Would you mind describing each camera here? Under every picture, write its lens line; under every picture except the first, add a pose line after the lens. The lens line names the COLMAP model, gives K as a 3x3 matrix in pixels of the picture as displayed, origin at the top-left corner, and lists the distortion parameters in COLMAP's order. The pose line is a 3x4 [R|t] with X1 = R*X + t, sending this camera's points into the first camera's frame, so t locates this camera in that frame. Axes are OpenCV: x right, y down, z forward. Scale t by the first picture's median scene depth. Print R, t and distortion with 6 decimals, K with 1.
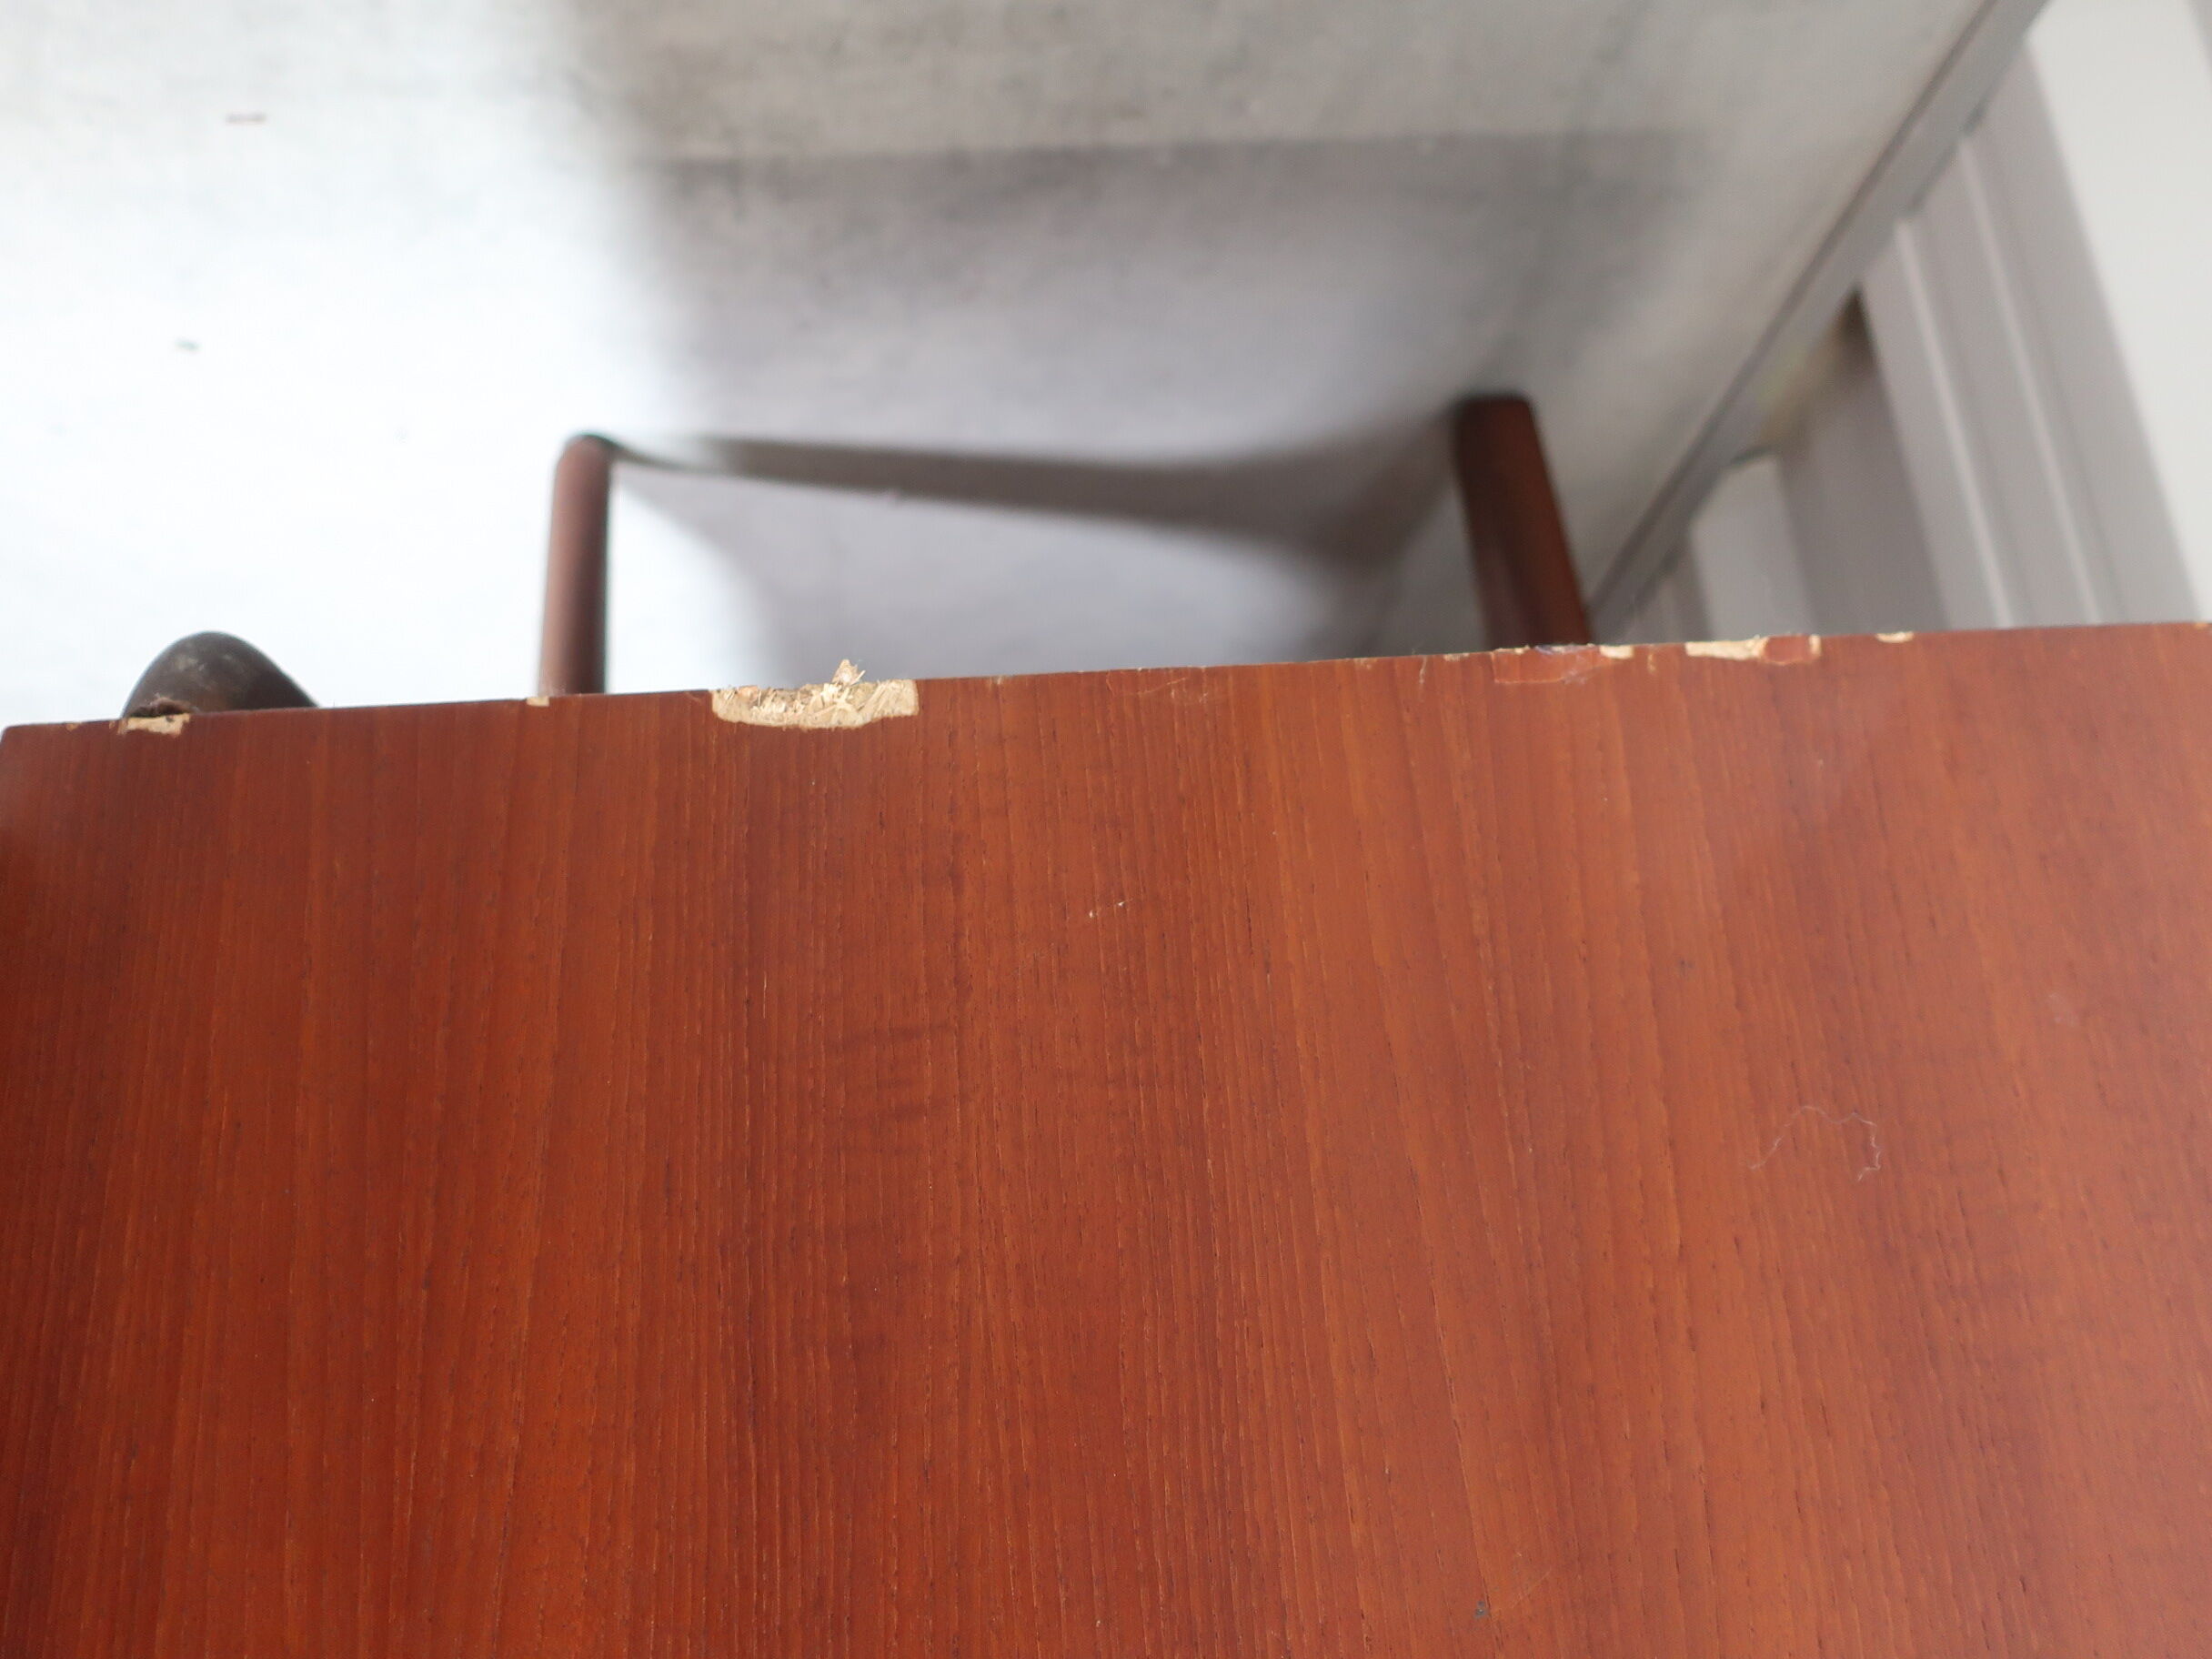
lens RADIAL K [[1988.0, 0, 1110.0], [0, 1988.0, 825.8], [0, 0, 1]] dist [0.005555, 0.012153]
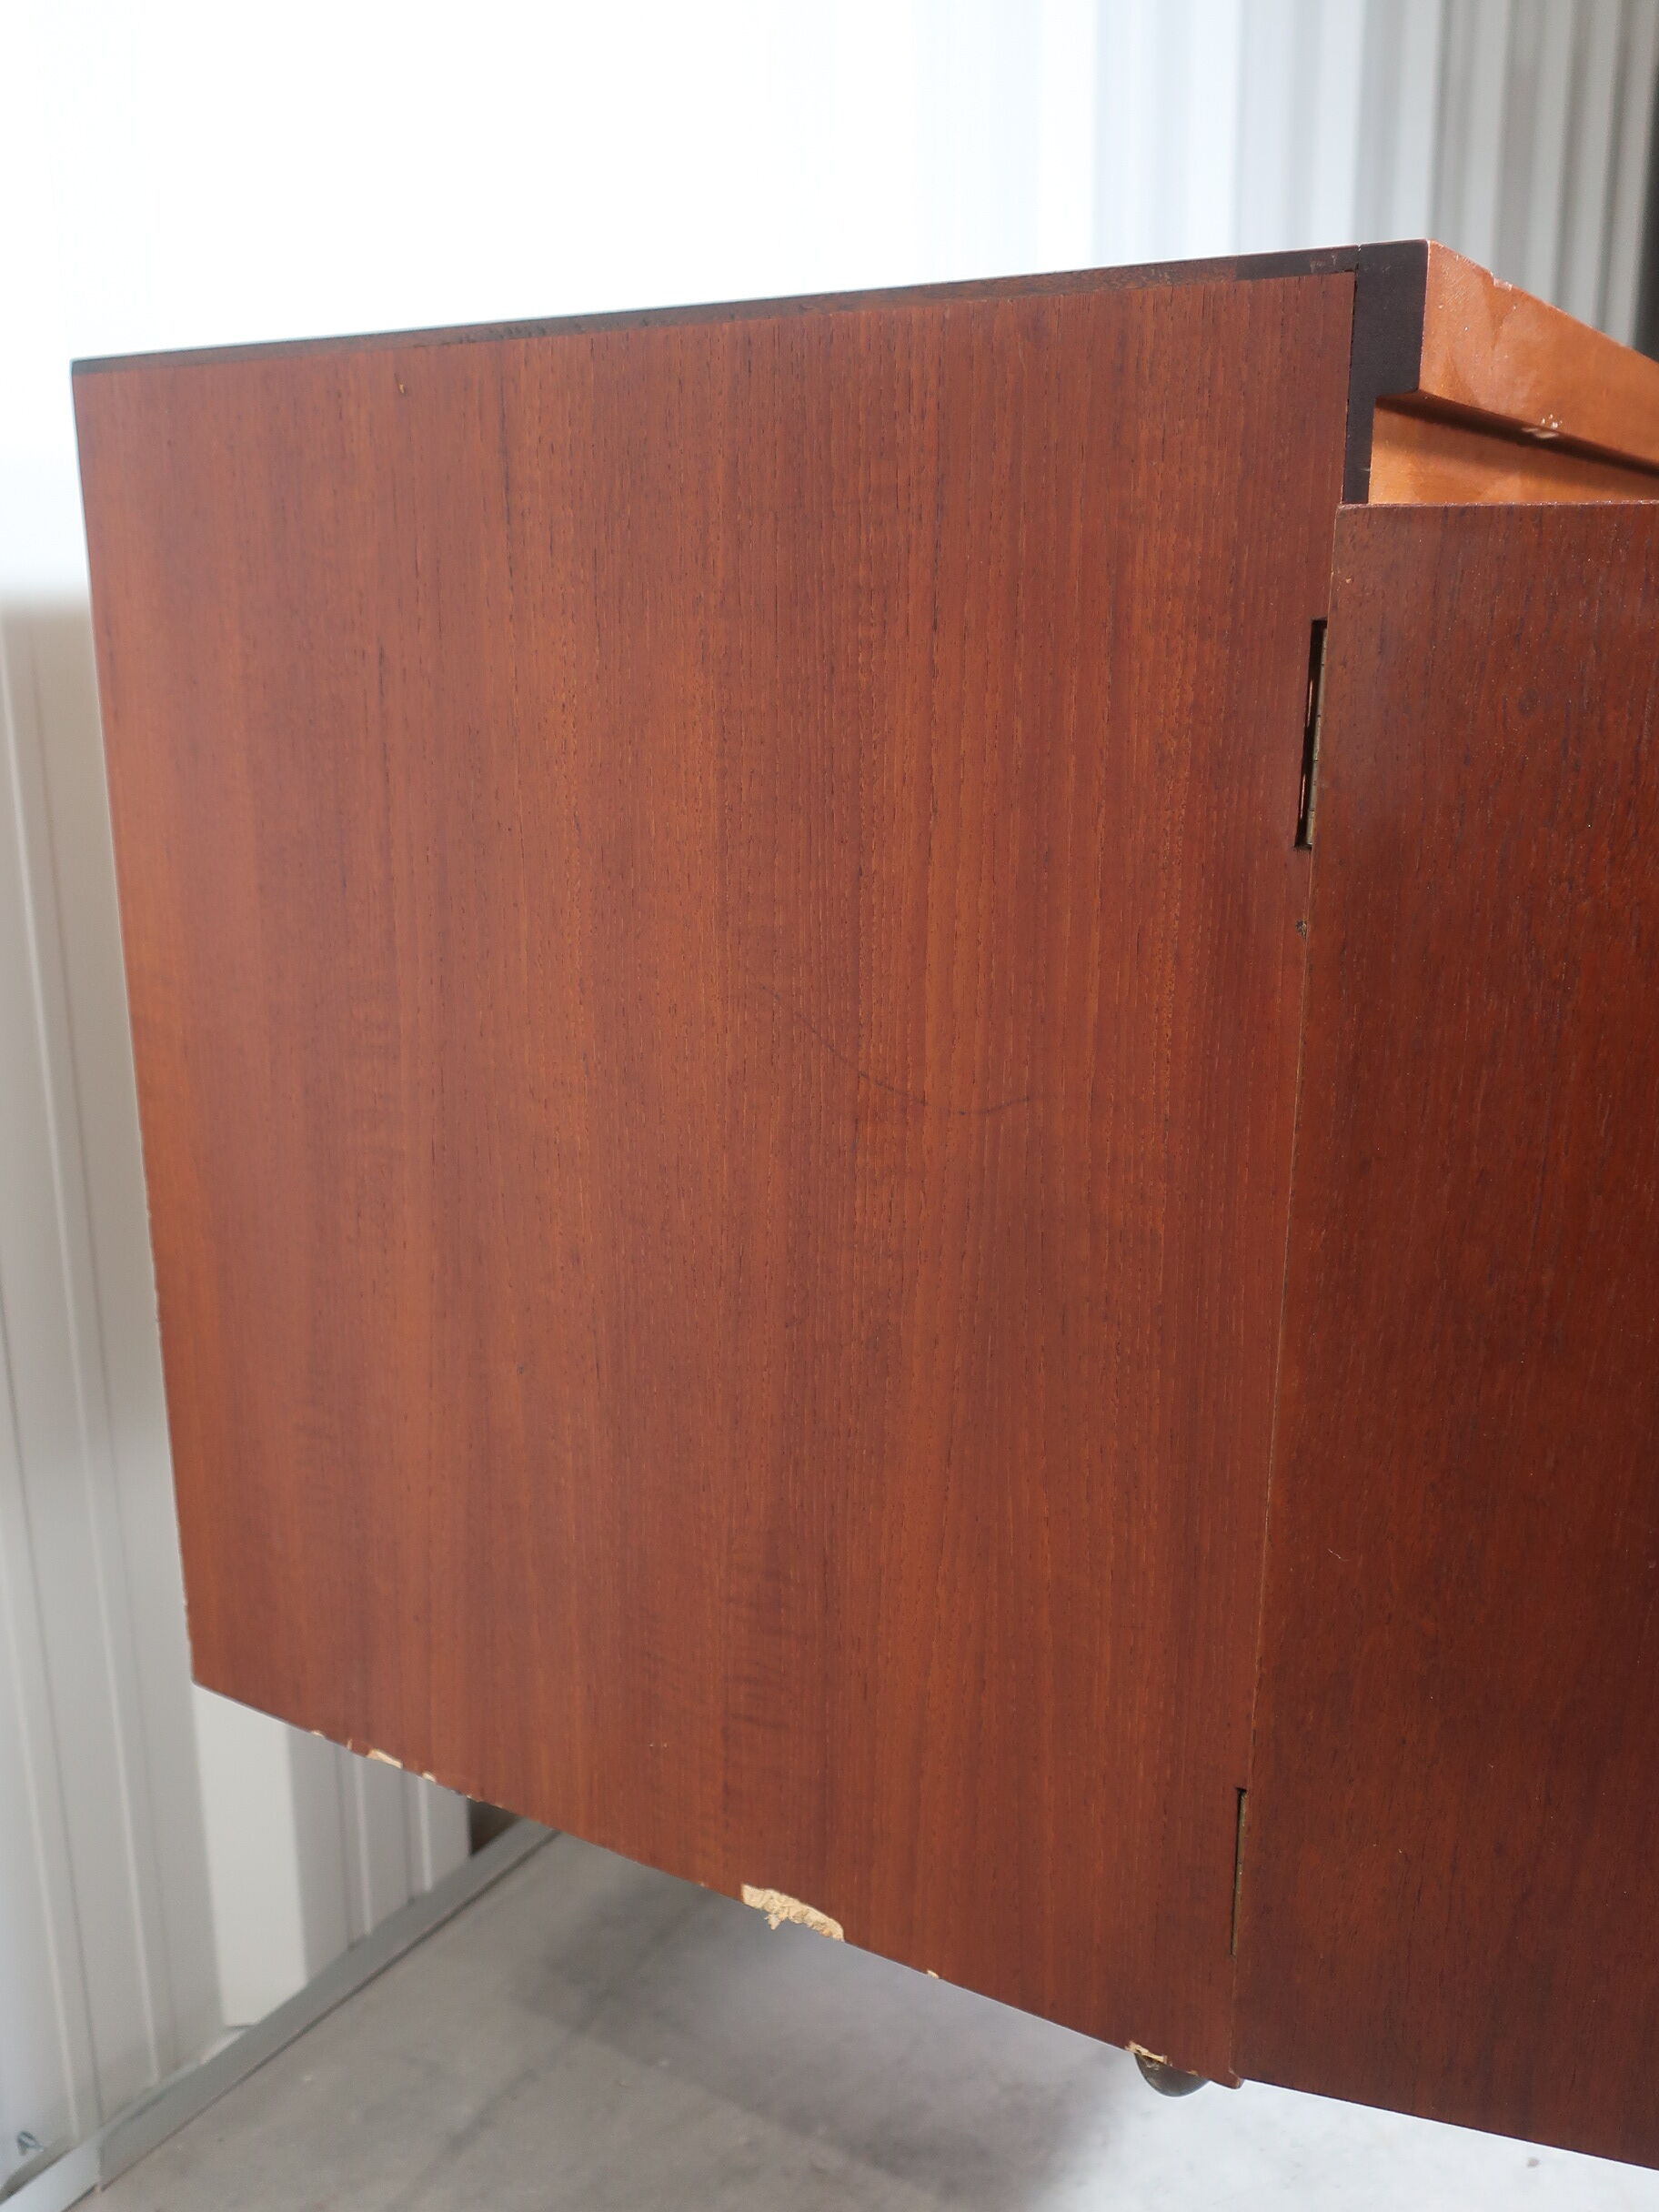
lens RADIAL K [[1988.0, 0, 837.2], [0, 1988.0, 1108.8], [0, 0, 1]] dist [0.005555, 0.012153]
pose [[-0.880458, -0.190938, 0.433977, -0.479471], [0.226872, -0.973398, 0.032013, 0.341429], [0.416320, 0.126643, 0.900355, -0.374302]]
